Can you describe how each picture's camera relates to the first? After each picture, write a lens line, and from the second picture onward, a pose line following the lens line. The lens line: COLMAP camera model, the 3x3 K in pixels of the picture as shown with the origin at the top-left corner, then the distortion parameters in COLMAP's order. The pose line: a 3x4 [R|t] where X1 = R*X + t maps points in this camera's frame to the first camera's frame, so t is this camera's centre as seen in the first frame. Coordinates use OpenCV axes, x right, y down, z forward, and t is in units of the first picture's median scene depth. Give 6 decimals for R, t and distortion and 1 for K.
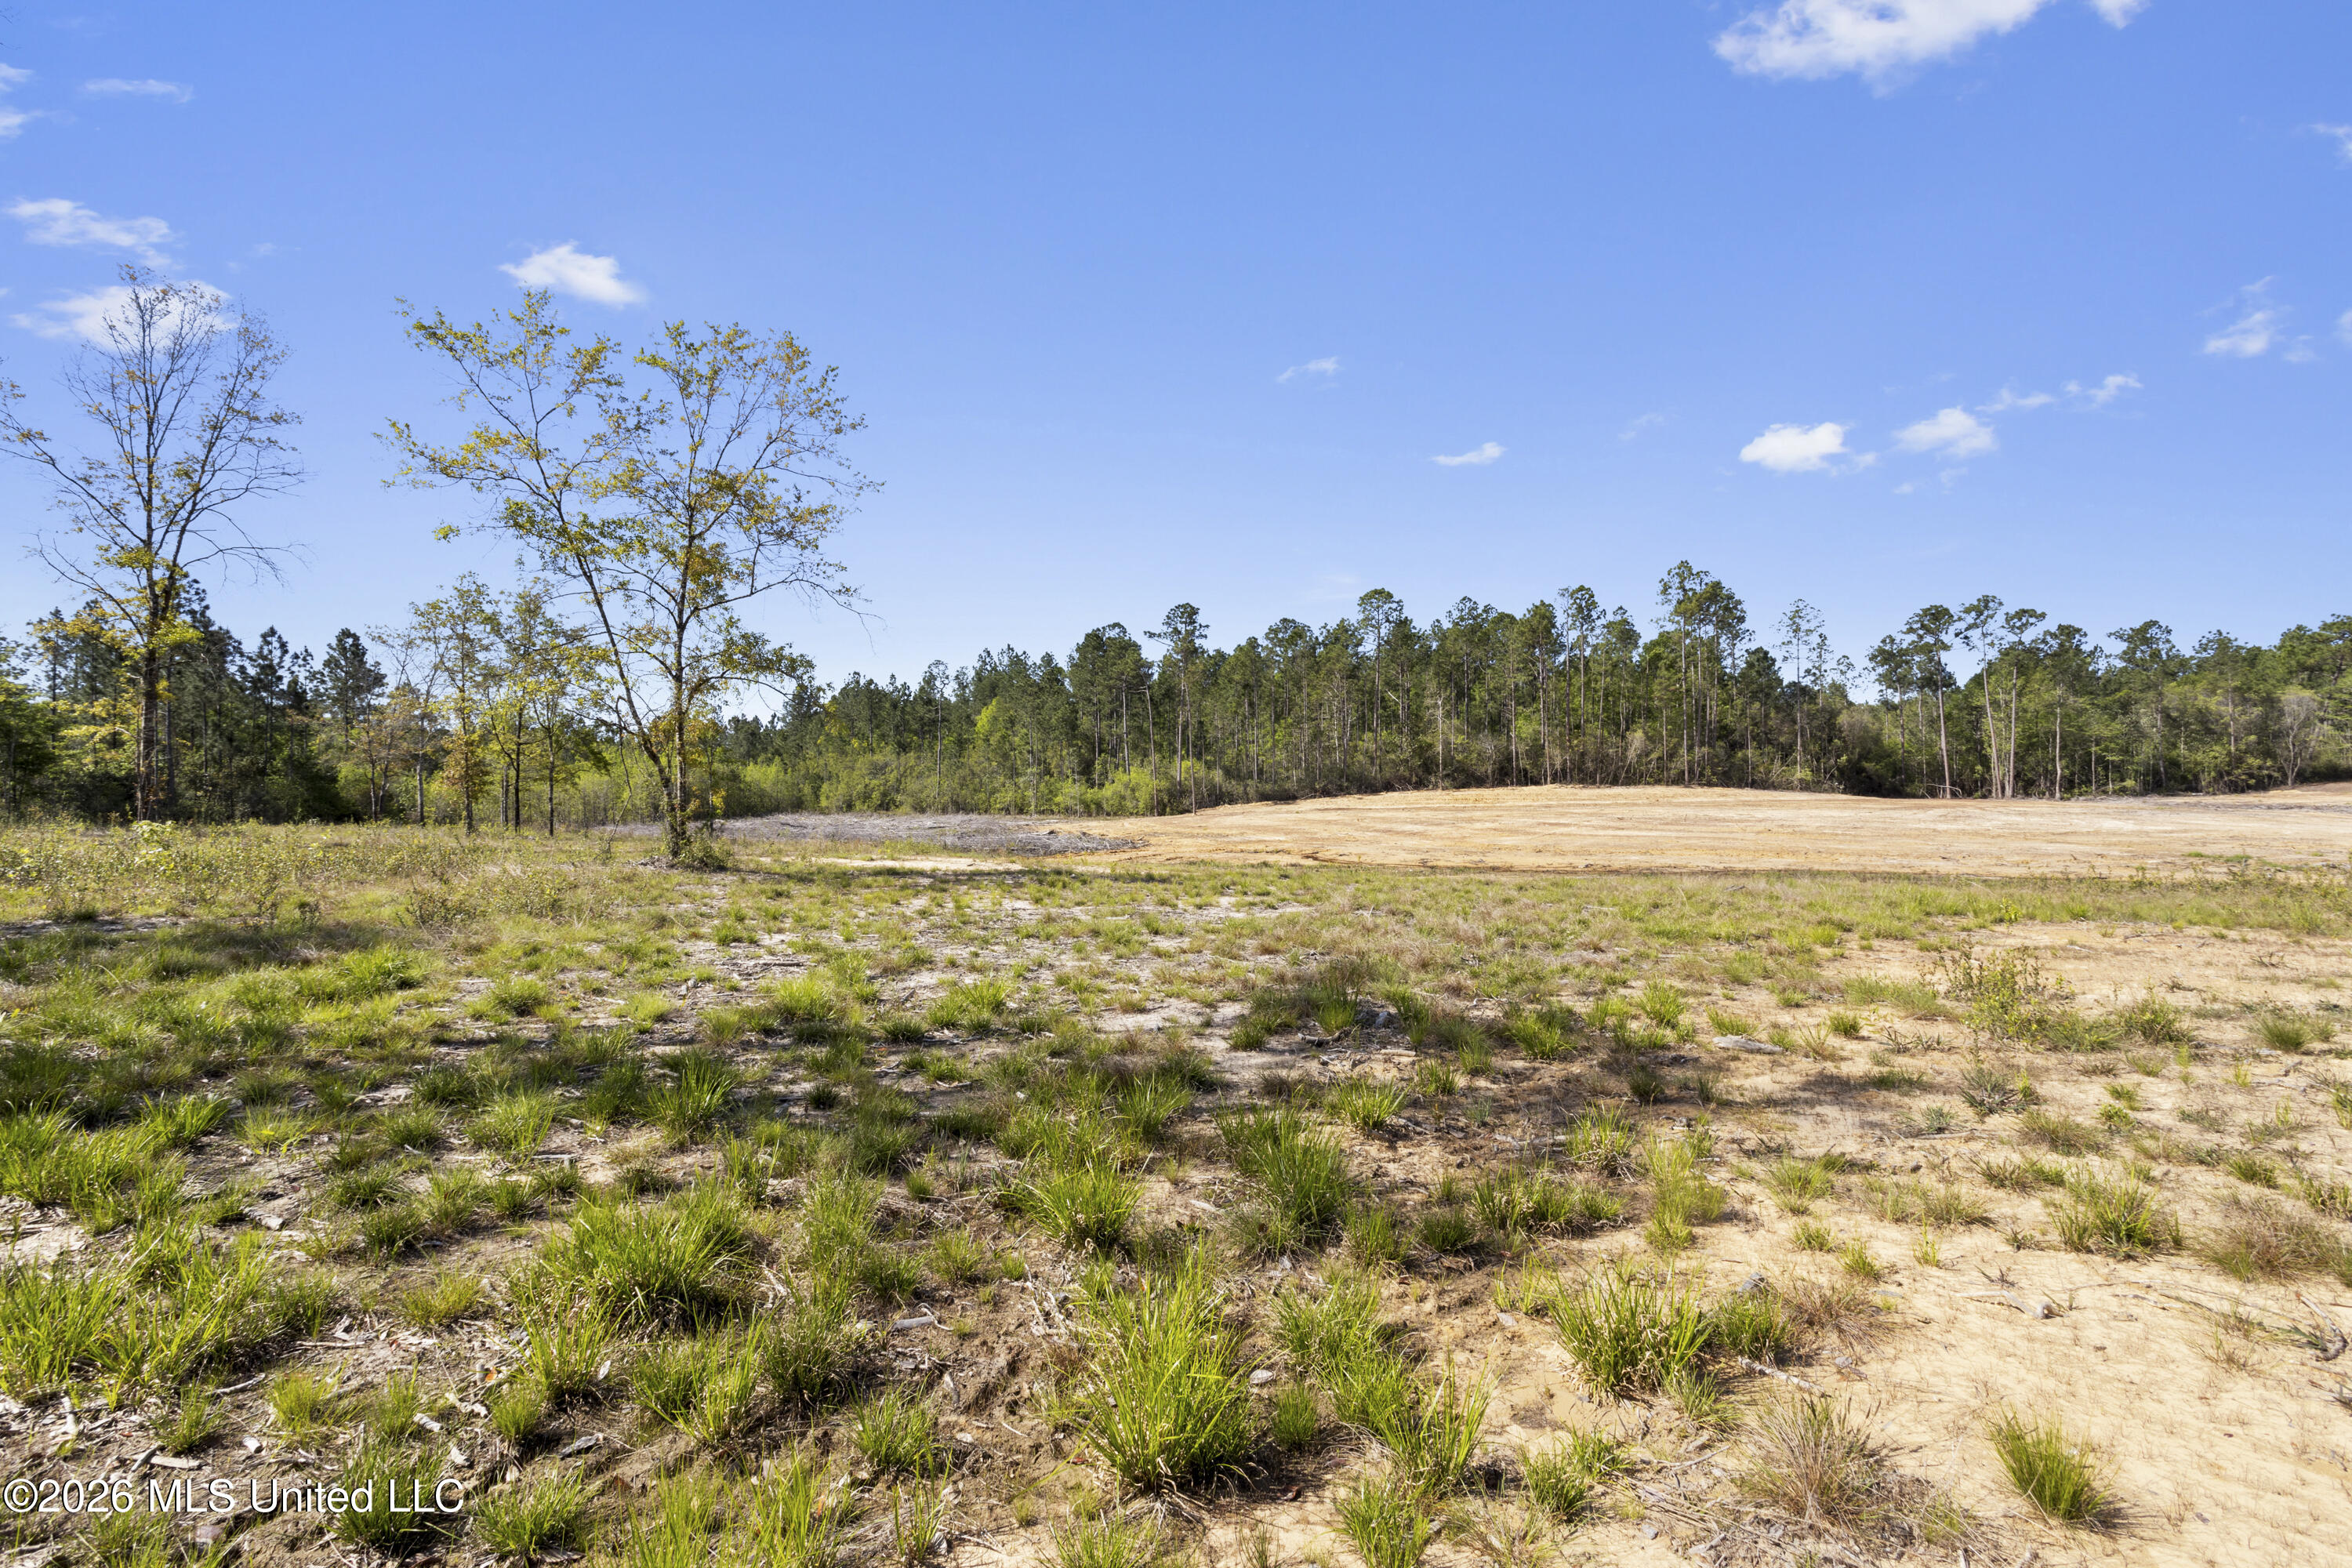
lens RADIAL K [[1127.3, 0, 1167.5], [0, 1127.3, 766.3], [0, 0, 1]] dist [-0.048016, 0.032283]
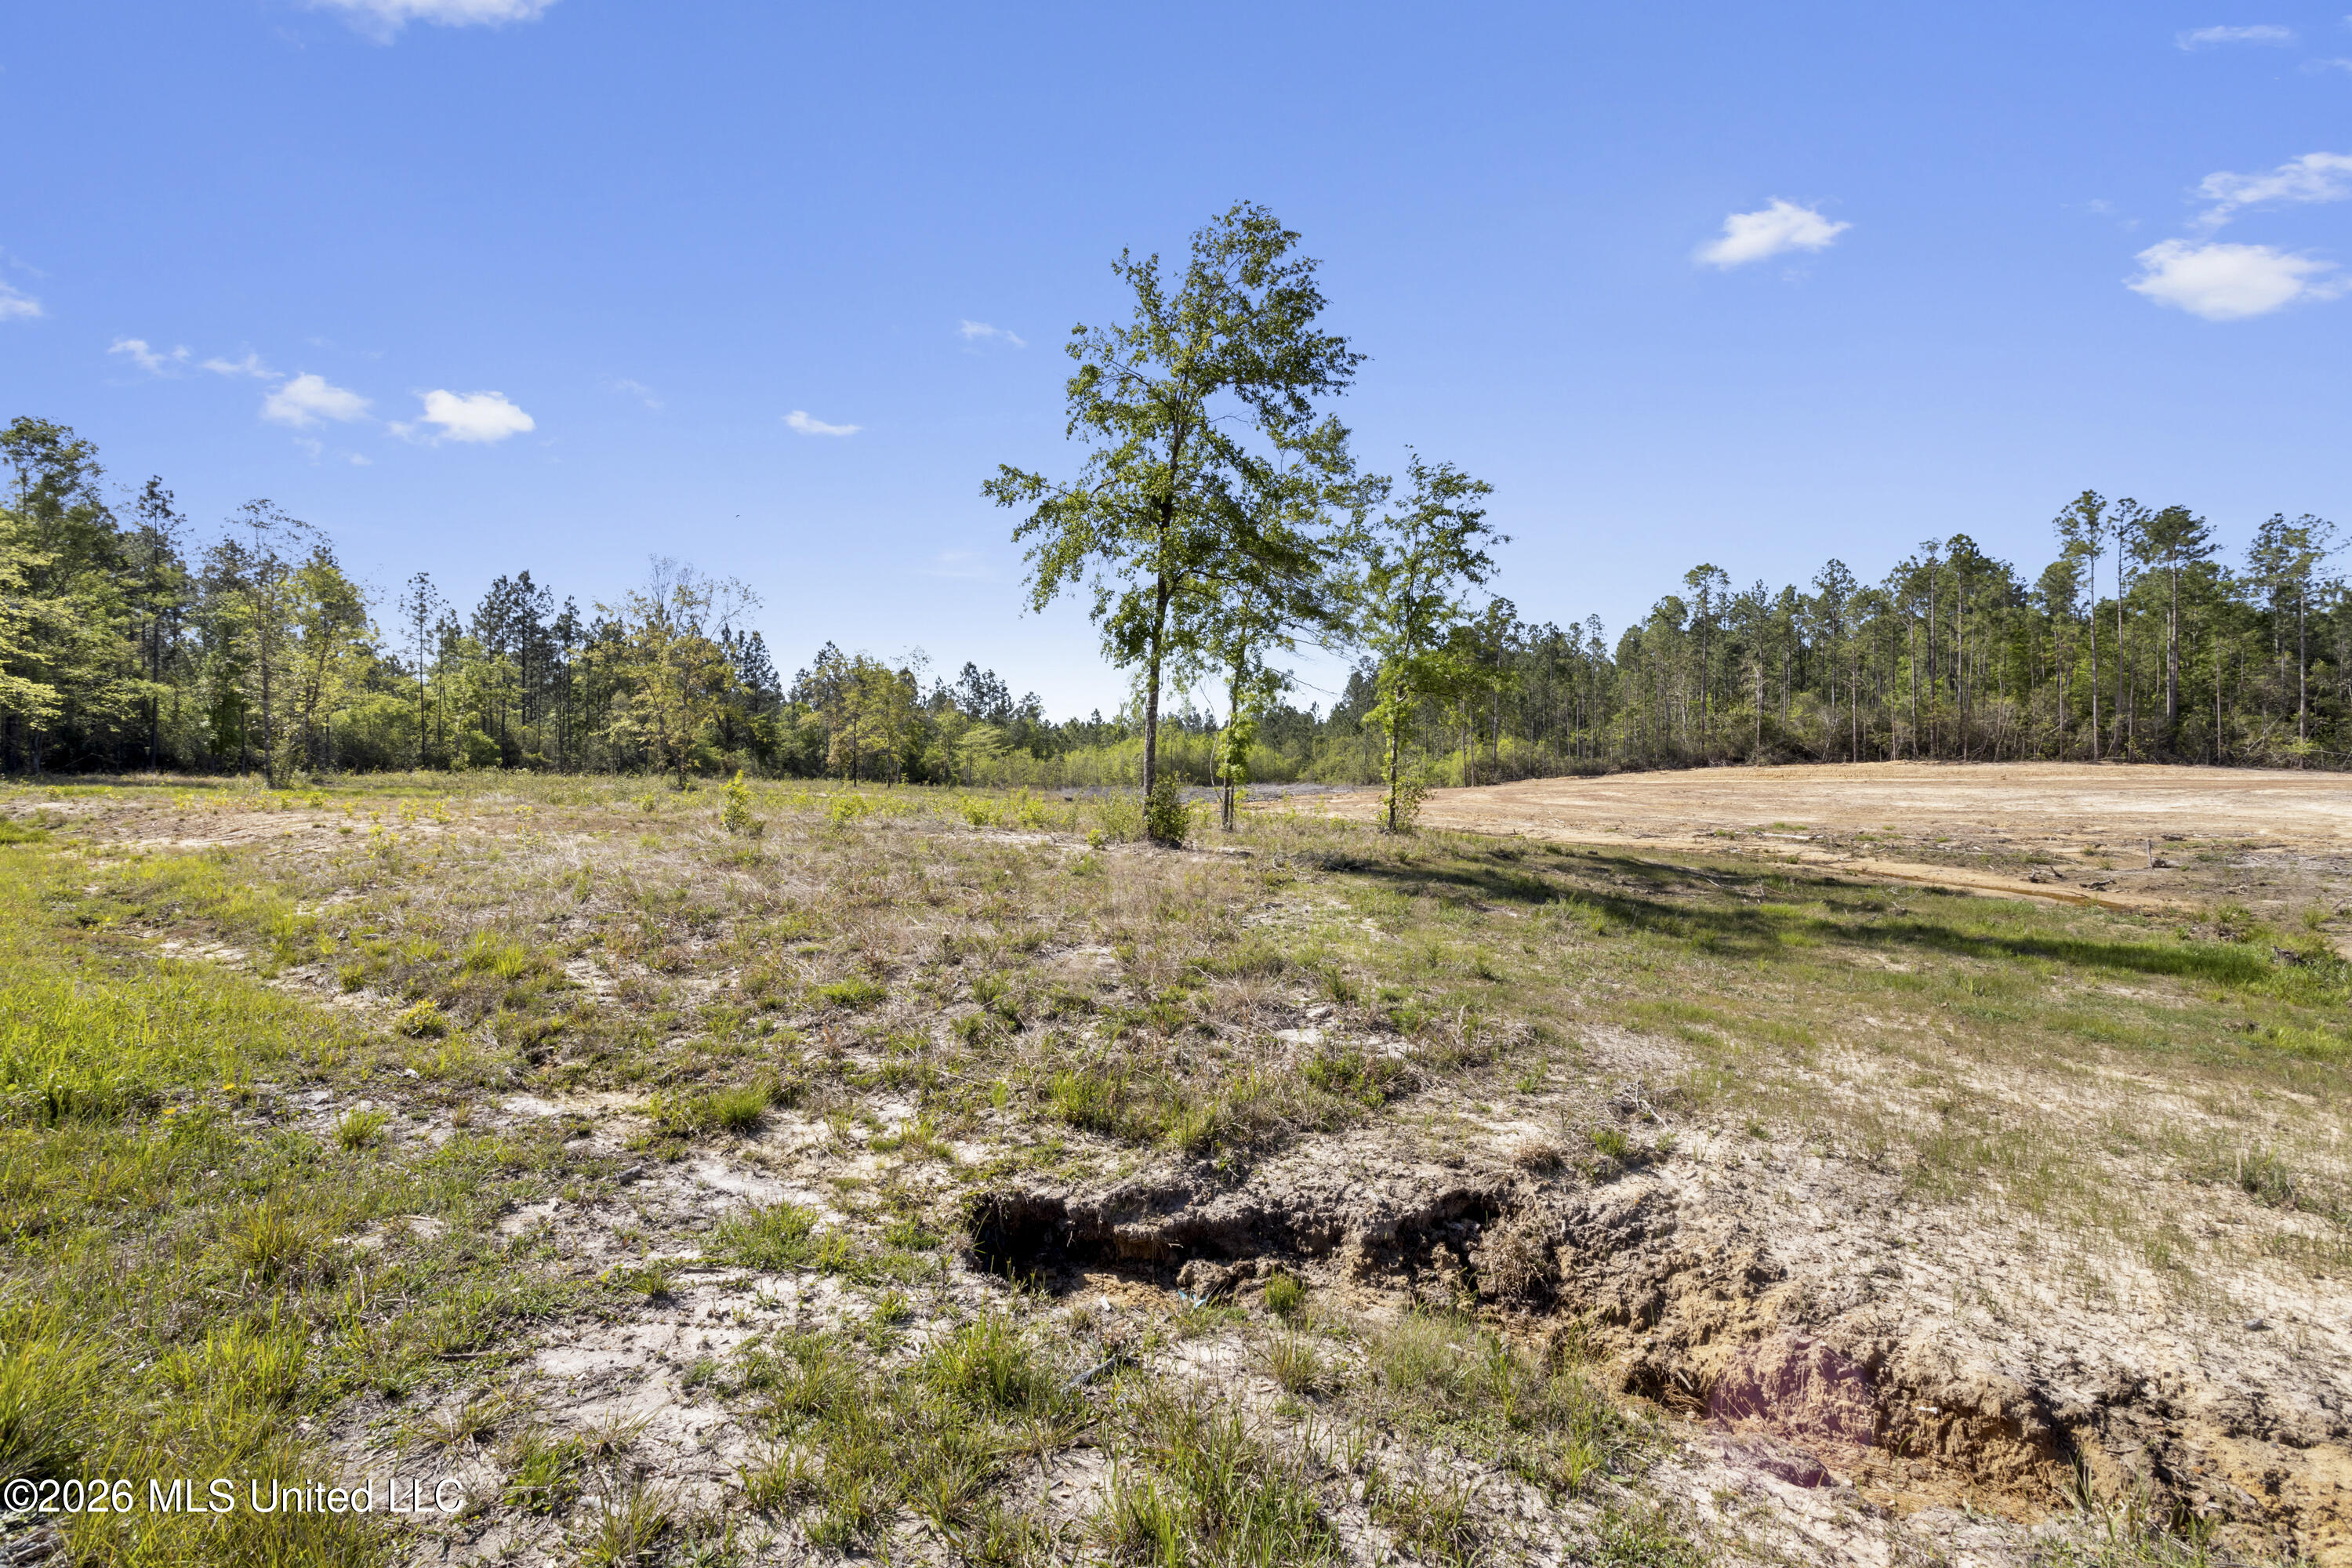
lens RADIAL K [[1127.3, 0, 1168.8], [0, 1127.3, 765.4], [0, 0, 1]] dist [-0.048016, 0.032283]
pose [[0.785495, 0.002859, -0.618862, 0.427162], [0.009415, 0.999818, 0.016568, -0.000207], [0.618797, -0.018841, 0.785325, -0.077153]]
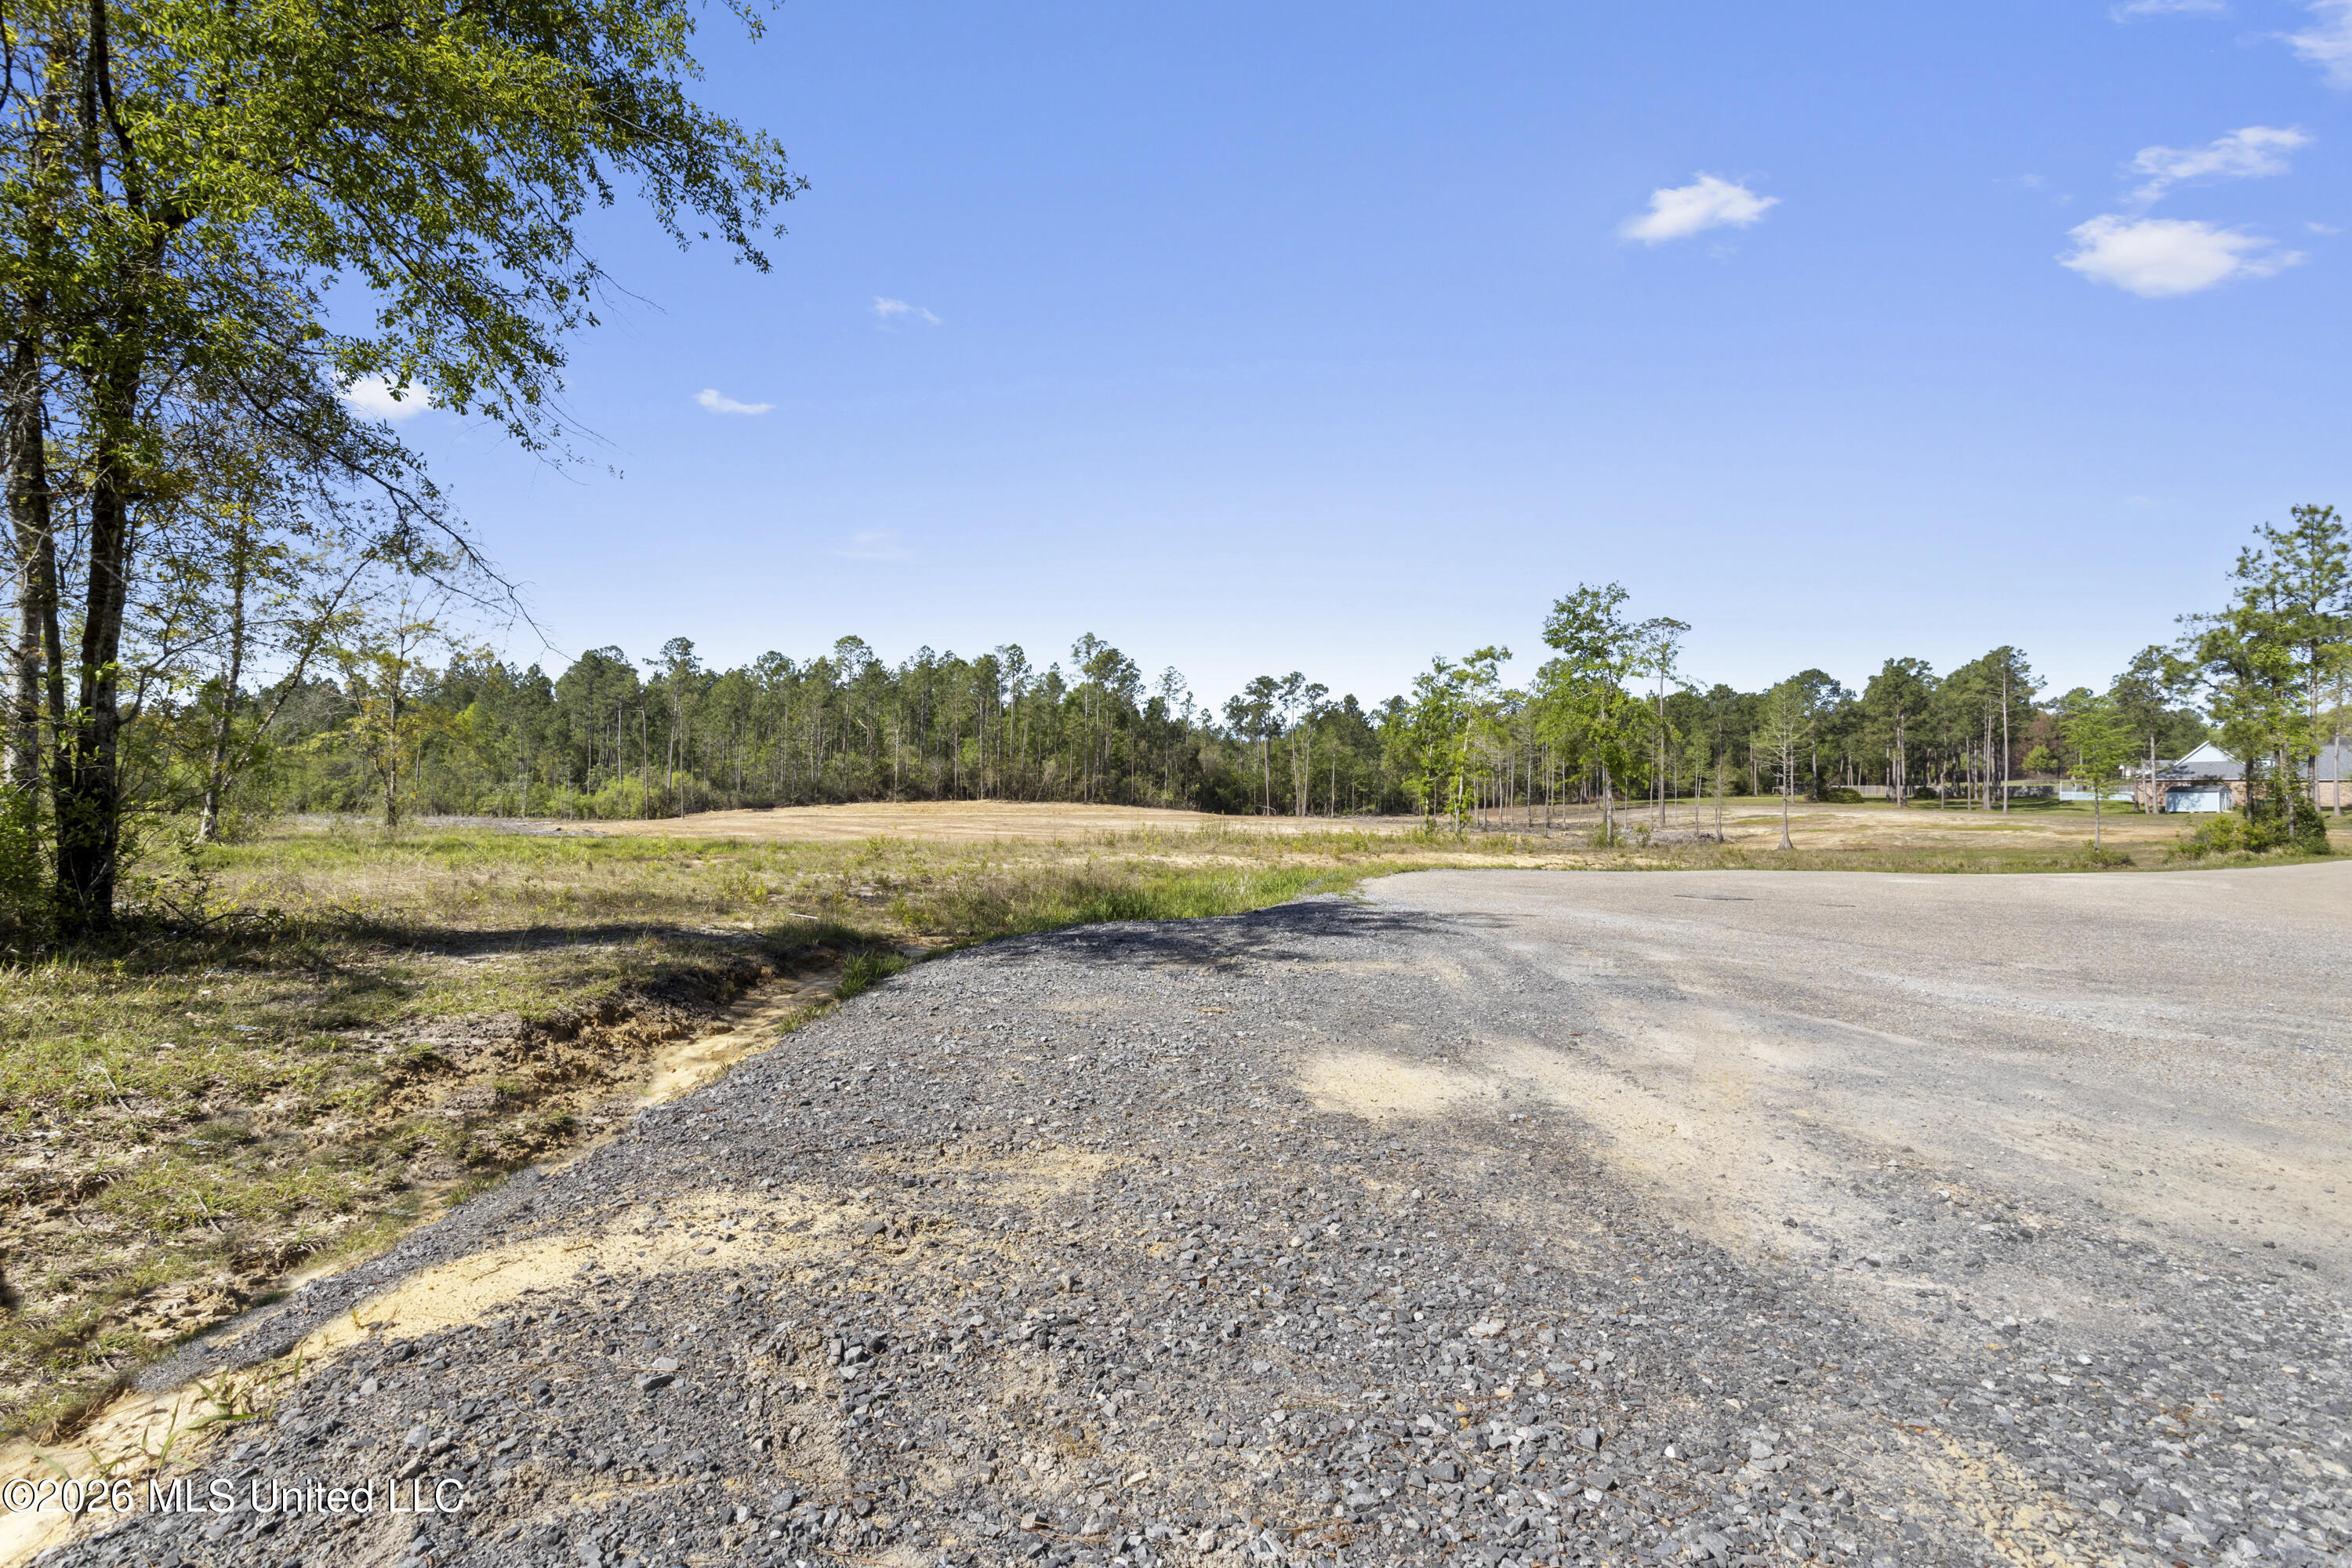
lens RADIAL K [[1127.3, 0, 1162.9], [0, 1127.3, 755.6], [0, 0, 1]] dist [-0.048016, 0.032283]
pose [[0.907925, 0.036508, 0.417540, -0.009508], [-0.027476, 0.999241, -0.027622, -0.004104], [-0.418231, 0.013606, 0.908239, -0.243398]]
